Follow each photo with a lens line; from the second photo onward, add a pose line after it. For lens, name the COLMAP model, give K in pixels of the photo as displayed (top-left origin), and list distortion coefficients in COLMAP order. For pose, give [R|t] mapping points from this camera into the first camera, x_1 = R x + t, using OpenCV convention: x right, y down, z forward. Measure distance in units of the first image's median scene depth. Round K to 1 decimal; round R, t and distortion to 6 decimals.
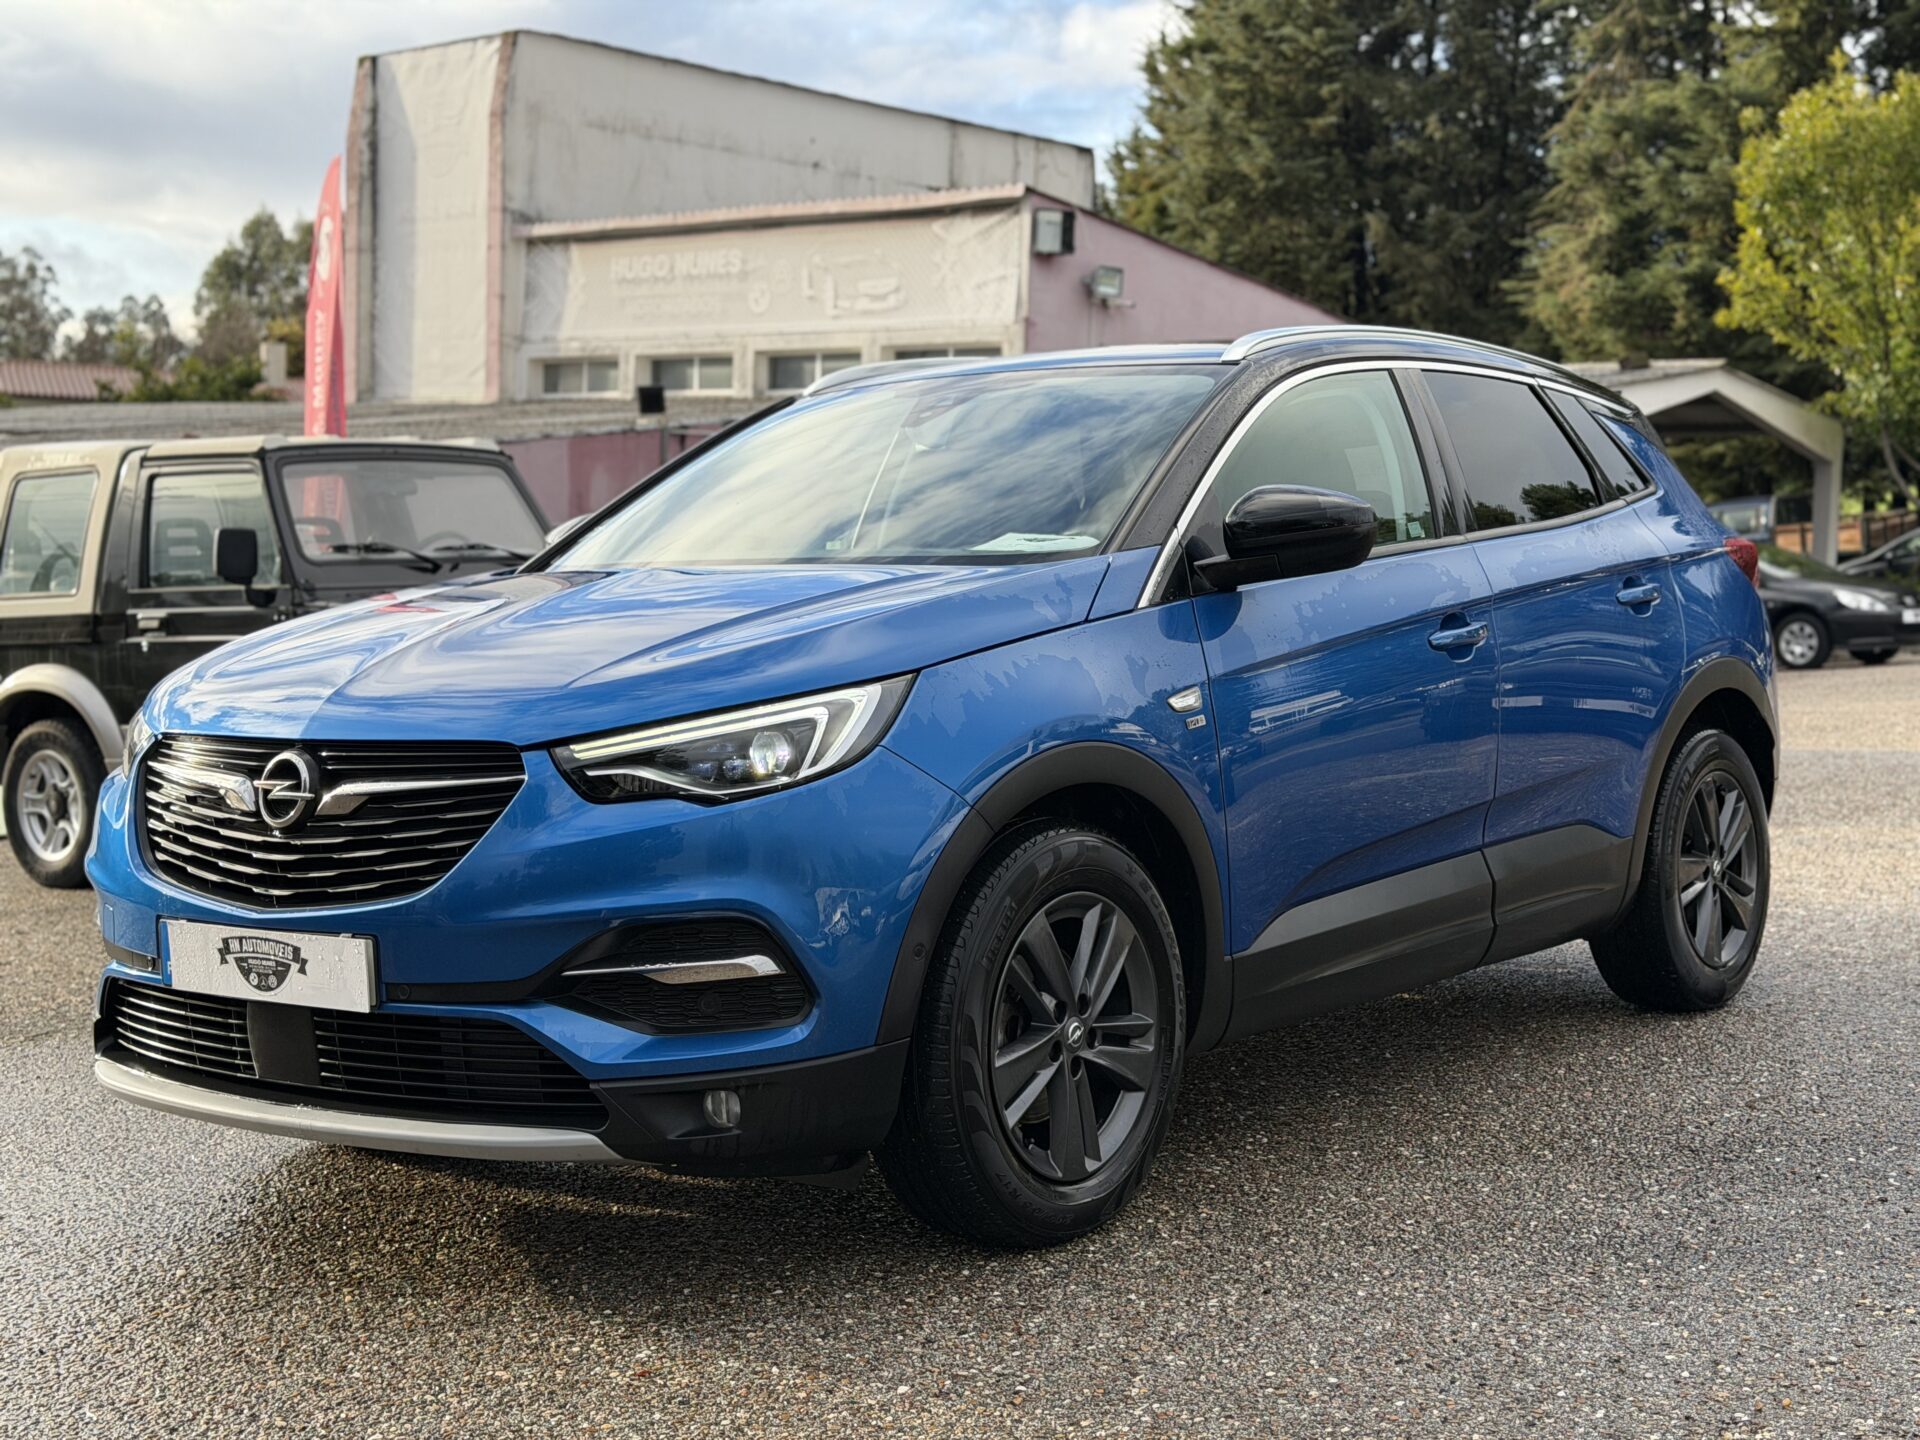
lens RADIAL K [[2713.0, 0, 962.5], [0, 2713.0, 720.8], [0, 0, 1]] dist [0.086626, 0.000000]
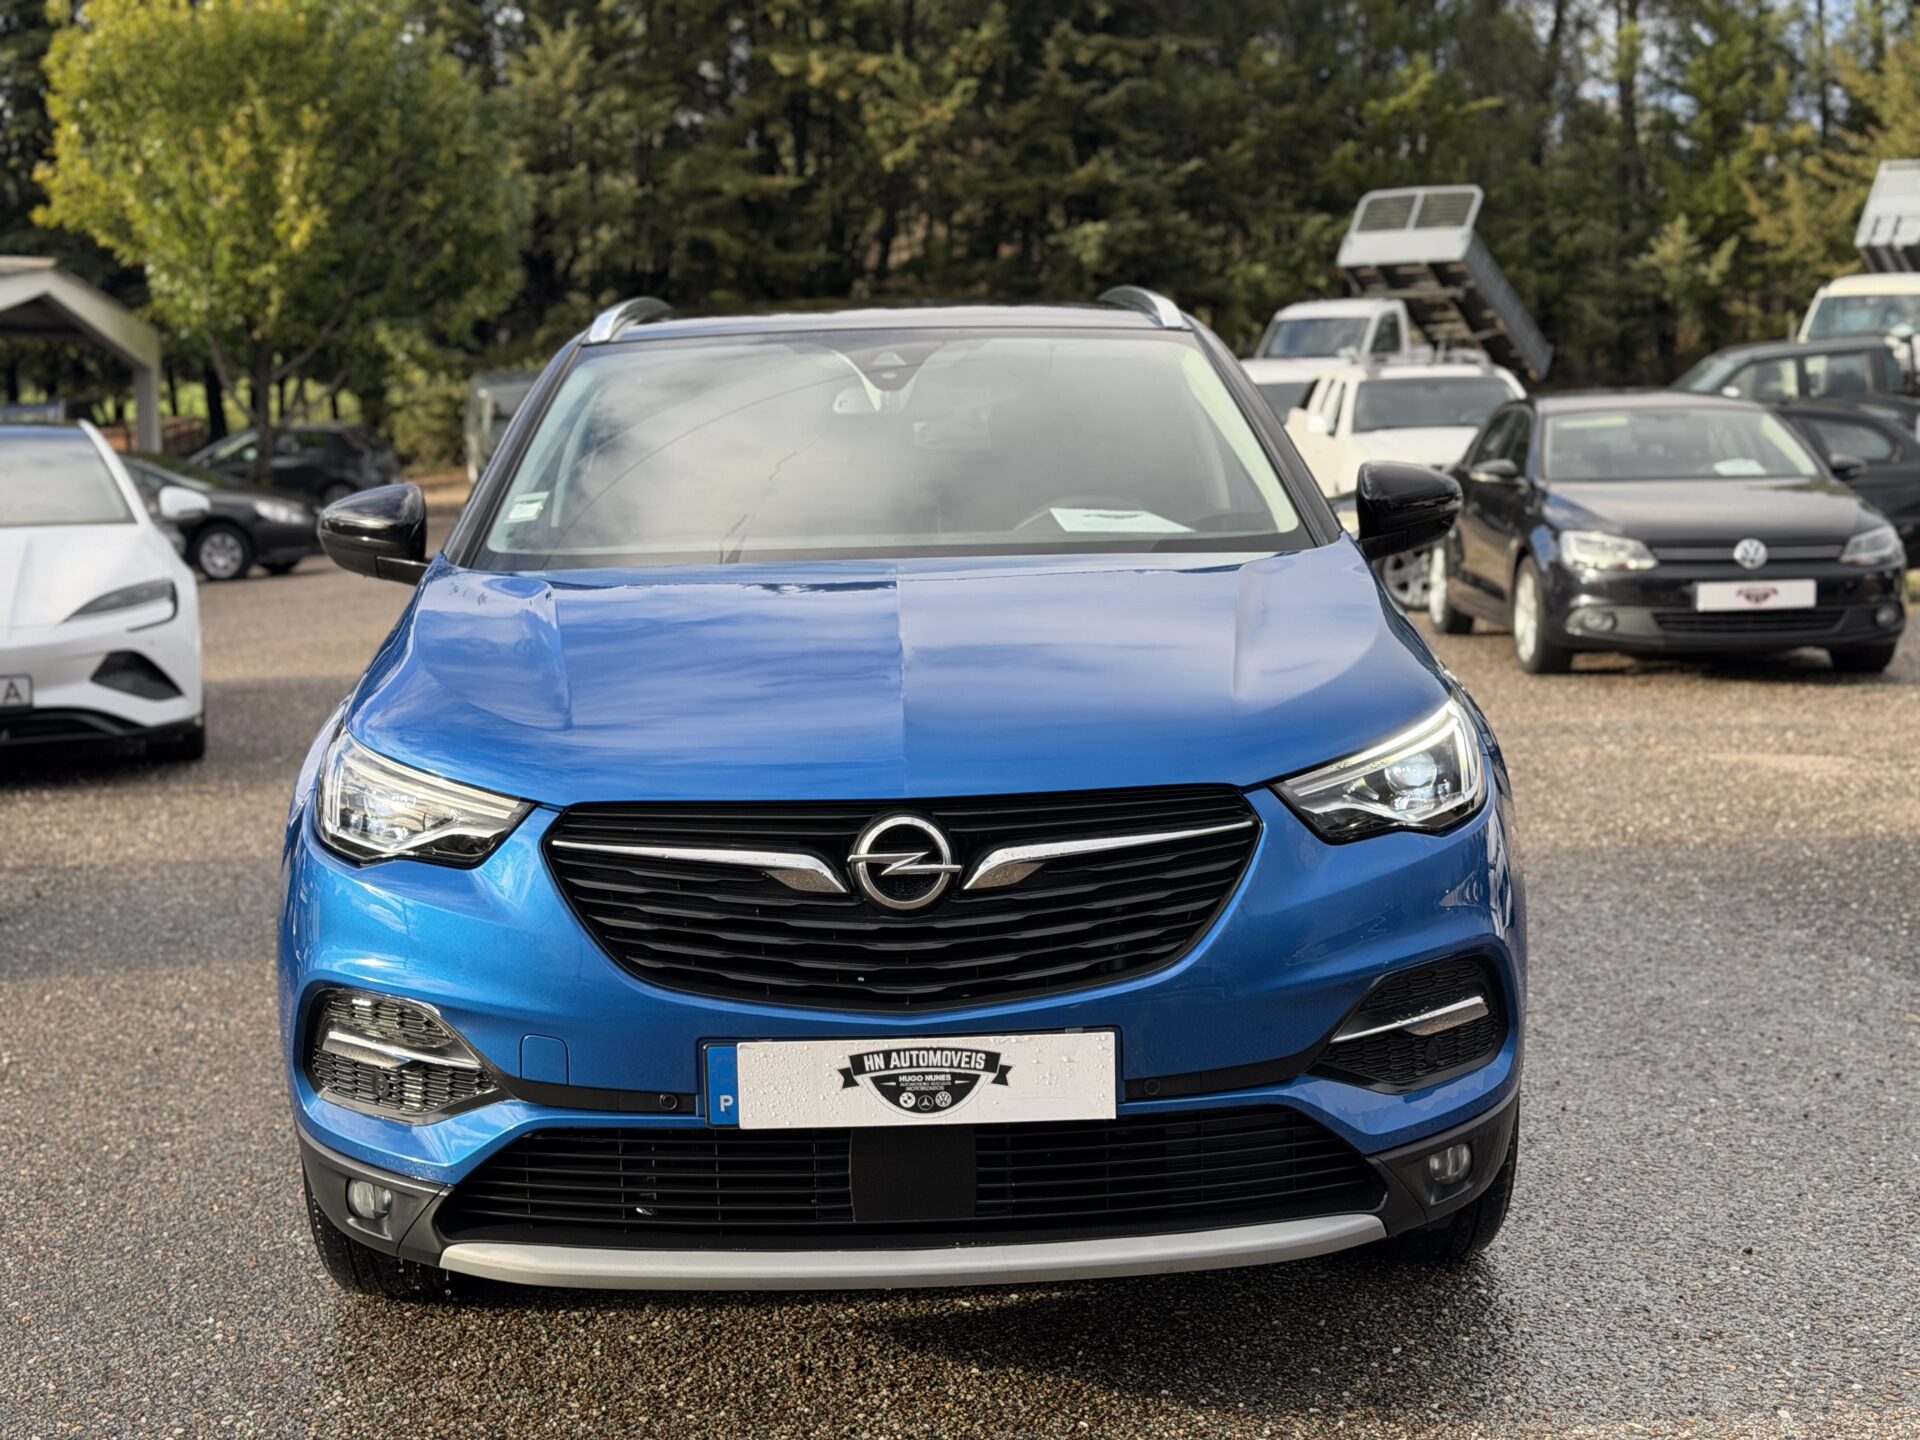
lens RADIAL K [[2713.0, 0, 961.4], [0, 2713.0, 719.0], [0, 0, 1]] dist [0.086626, 0.000000]
pose [[0.774613, -0.066465, 0.628933, -0.114982], [0.043306, 0.997702, 0.052100, -0.009091], [-0.630951, -0.013121, 0.775712, 0.056981]]
